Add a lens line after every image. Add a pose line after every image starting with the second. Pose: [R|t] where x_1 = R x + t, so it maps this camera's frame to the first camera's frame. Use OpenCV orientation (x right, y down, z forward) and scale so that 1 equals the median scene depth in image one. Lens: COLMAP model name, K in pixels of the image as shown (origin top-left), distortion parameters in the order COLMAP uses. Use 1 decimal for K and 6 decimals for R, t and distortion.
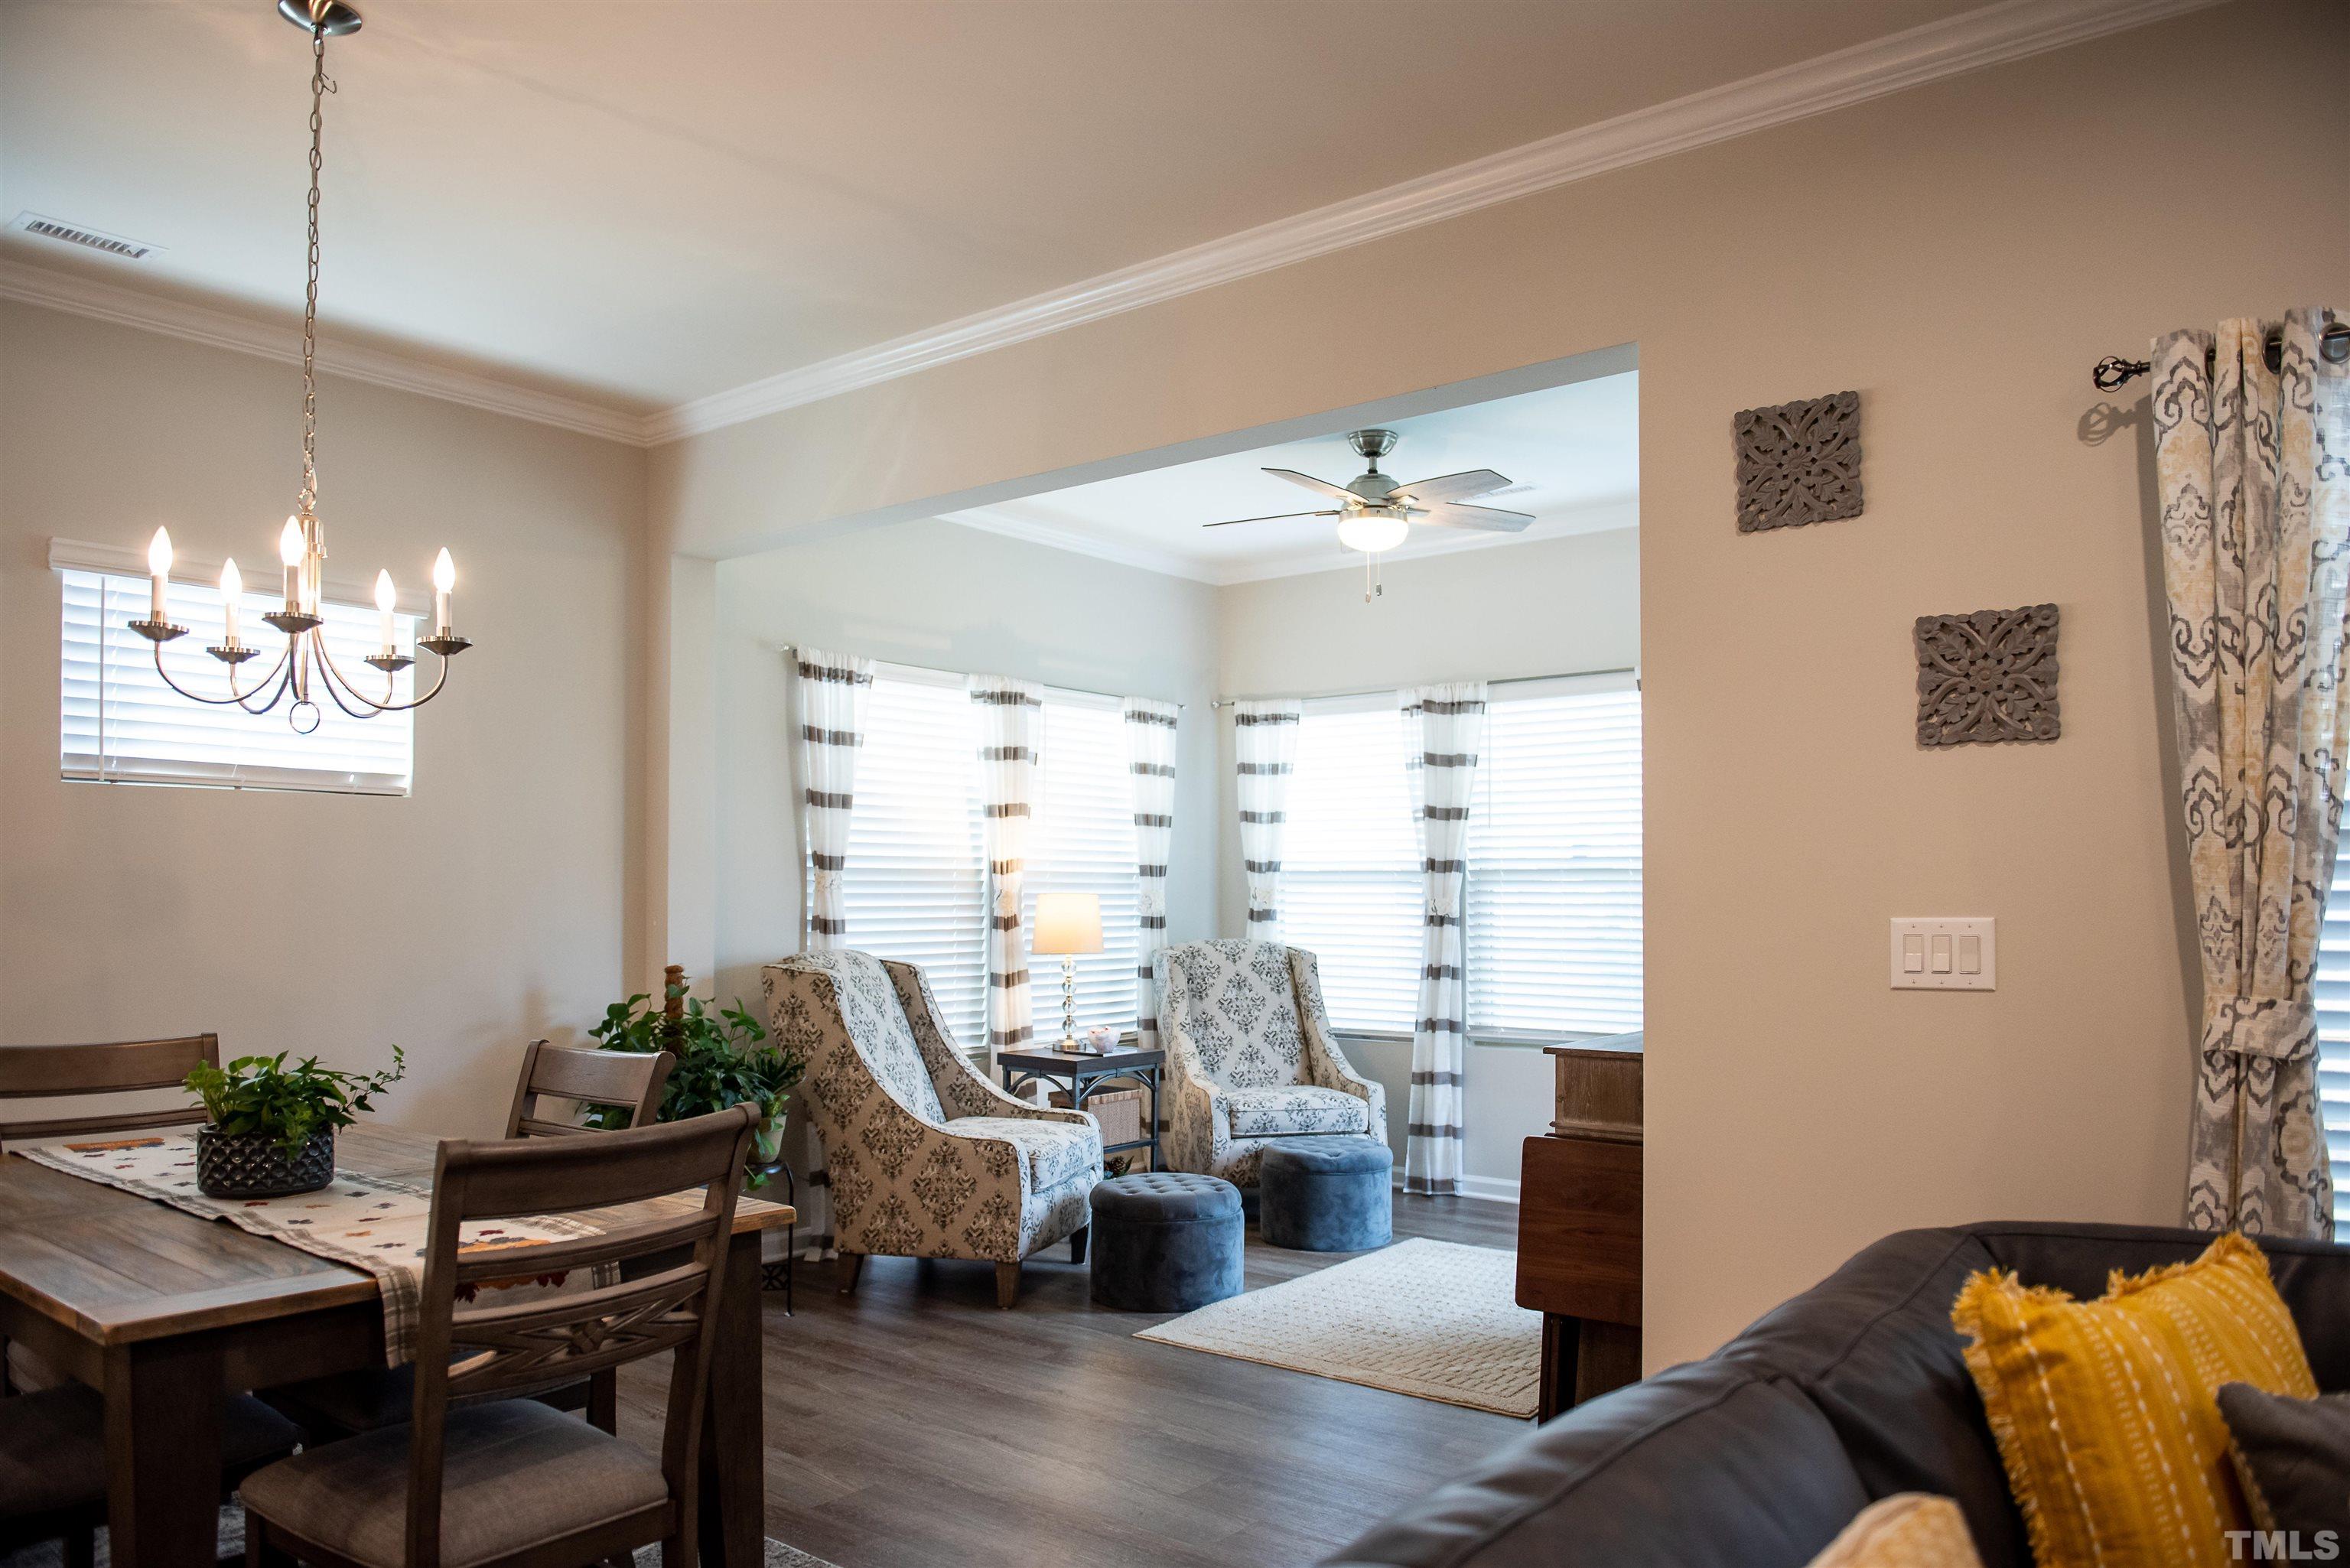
lens RADIAL K [[1613.5, 0, 1145.0], [0, 1613.5, 869.0], [0, 0, 1]] dist [-0.040456, -0.018297]
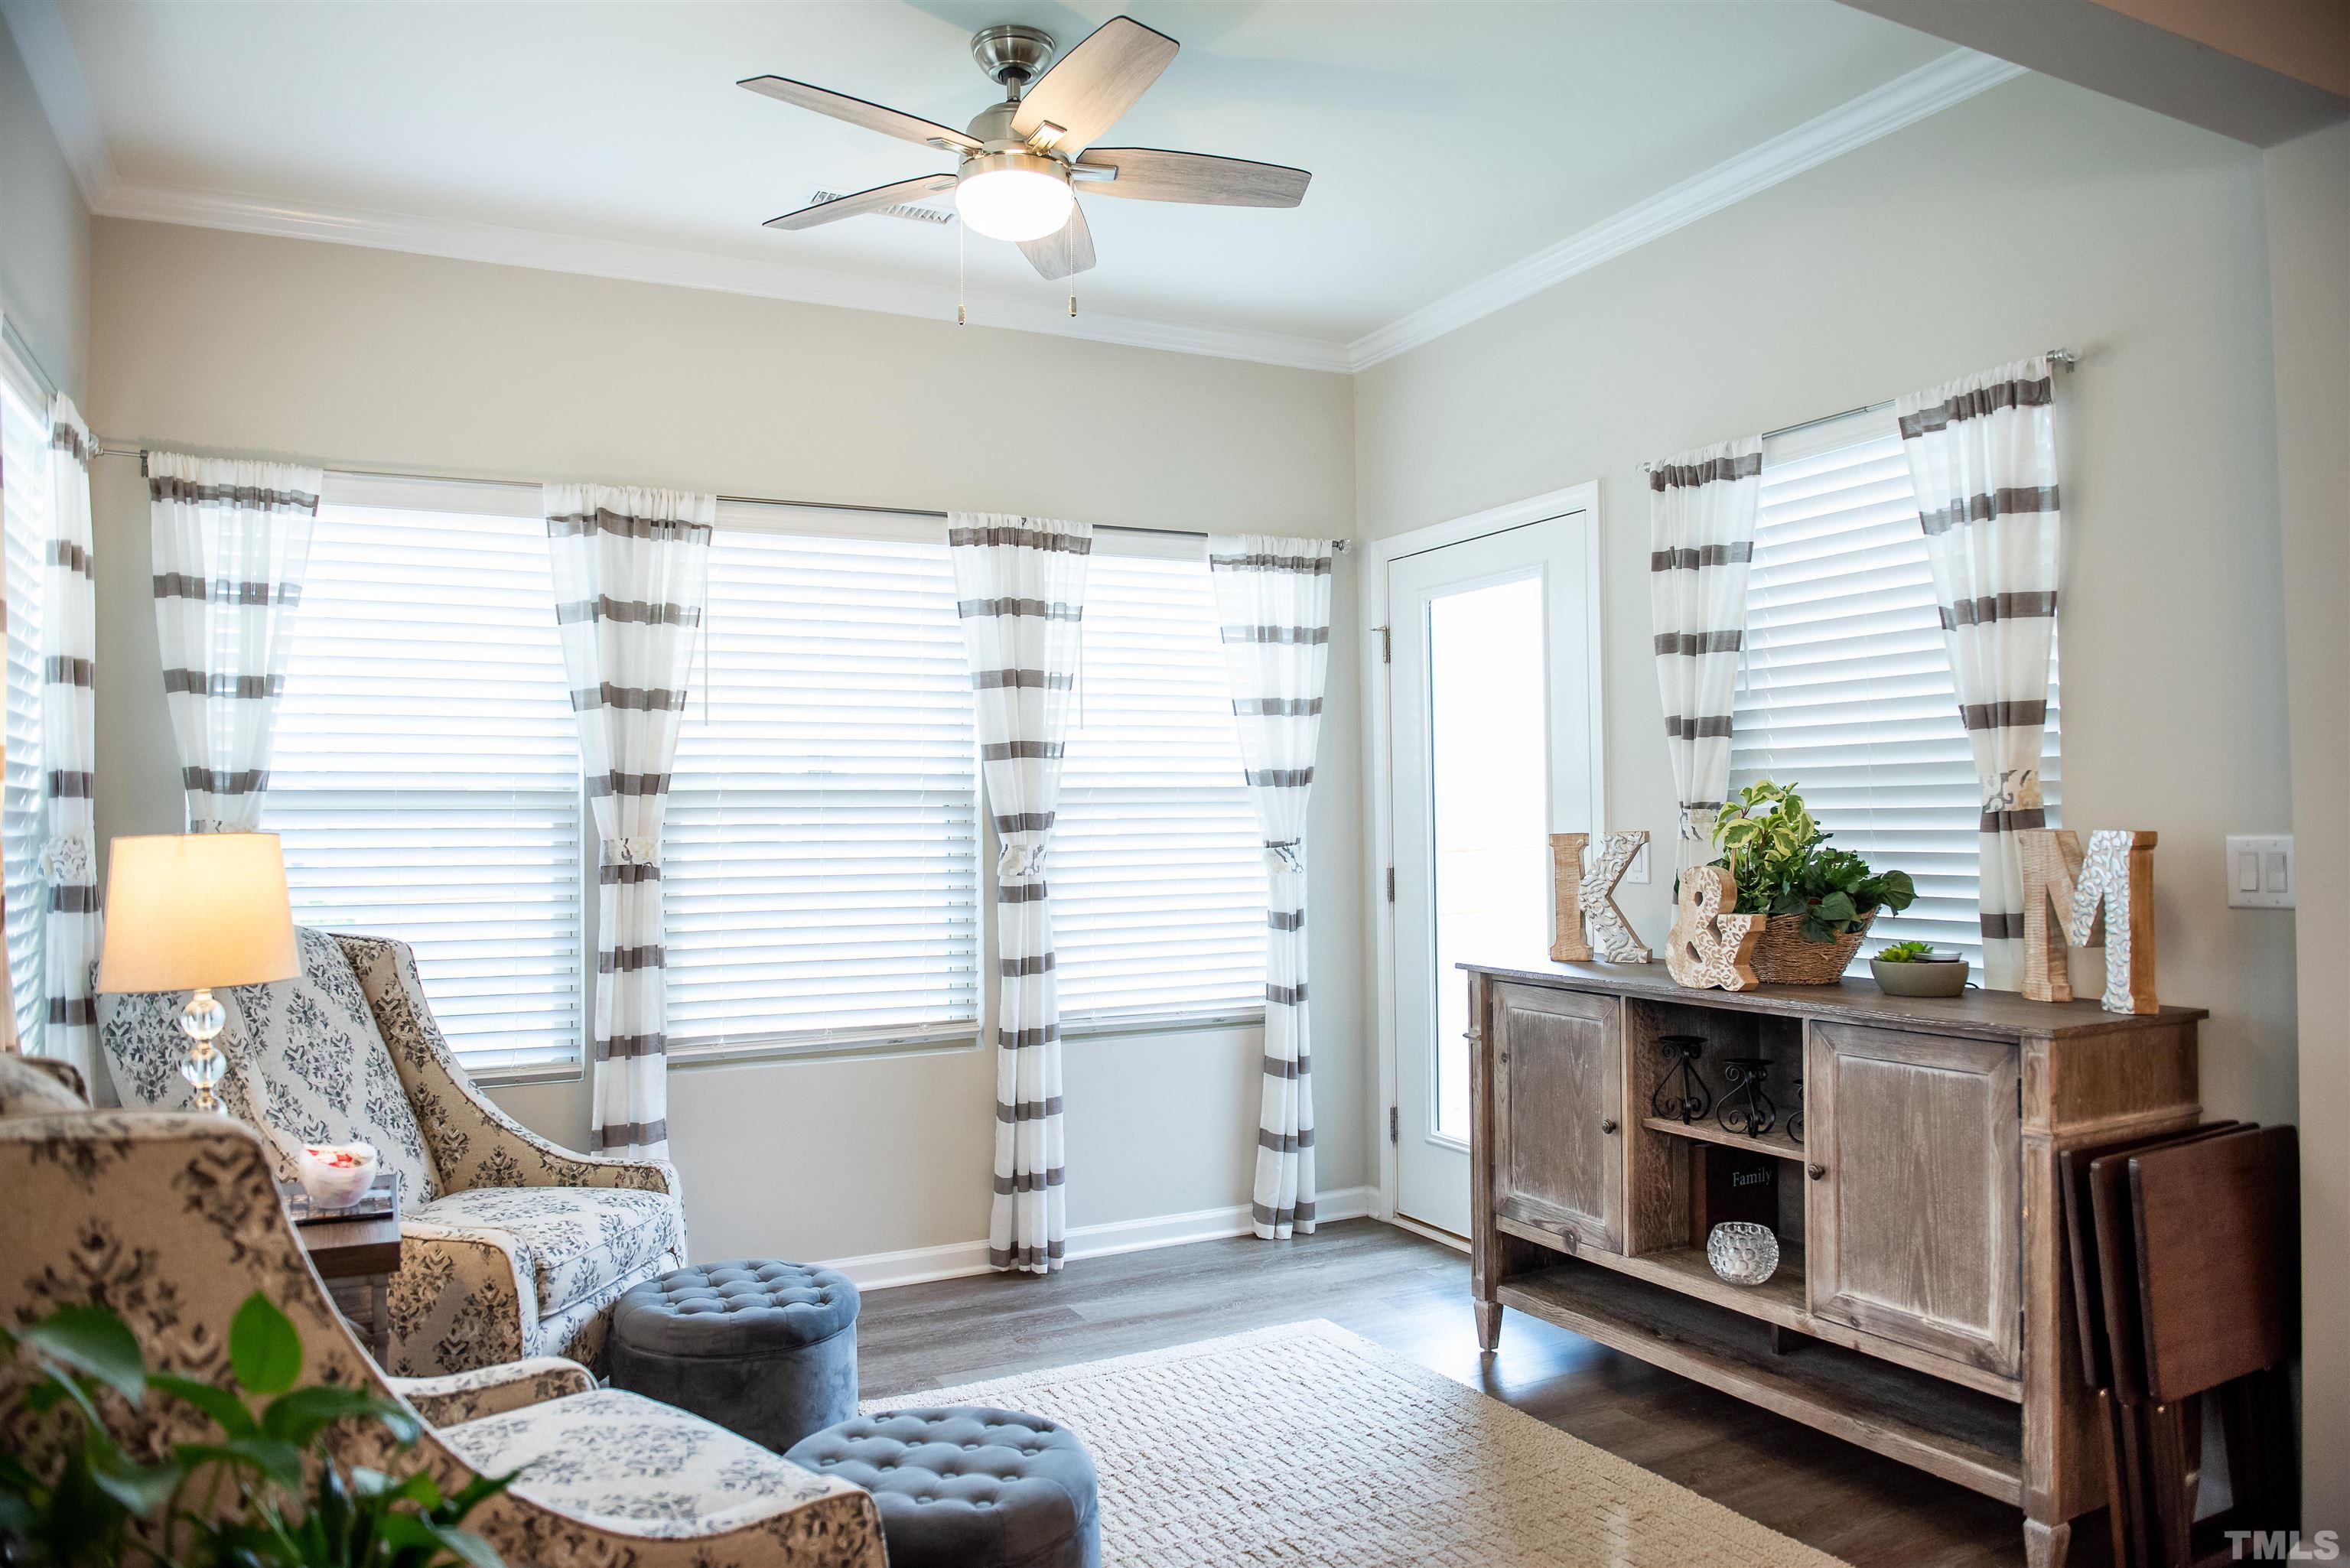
lens RADIAL K [[1613.5, 0, 1173.8], [0, 1613.5, 775.6], [0, 0, 1]] dist [-0.040456, -0.018297]
pose [[0.405430, 0.020097, 0.913905, -0.291715], [-0.001825, 0.999774, -0.021176, 0.007638], [-0.914124, 0.006917, 0.405375, 0.570805]]
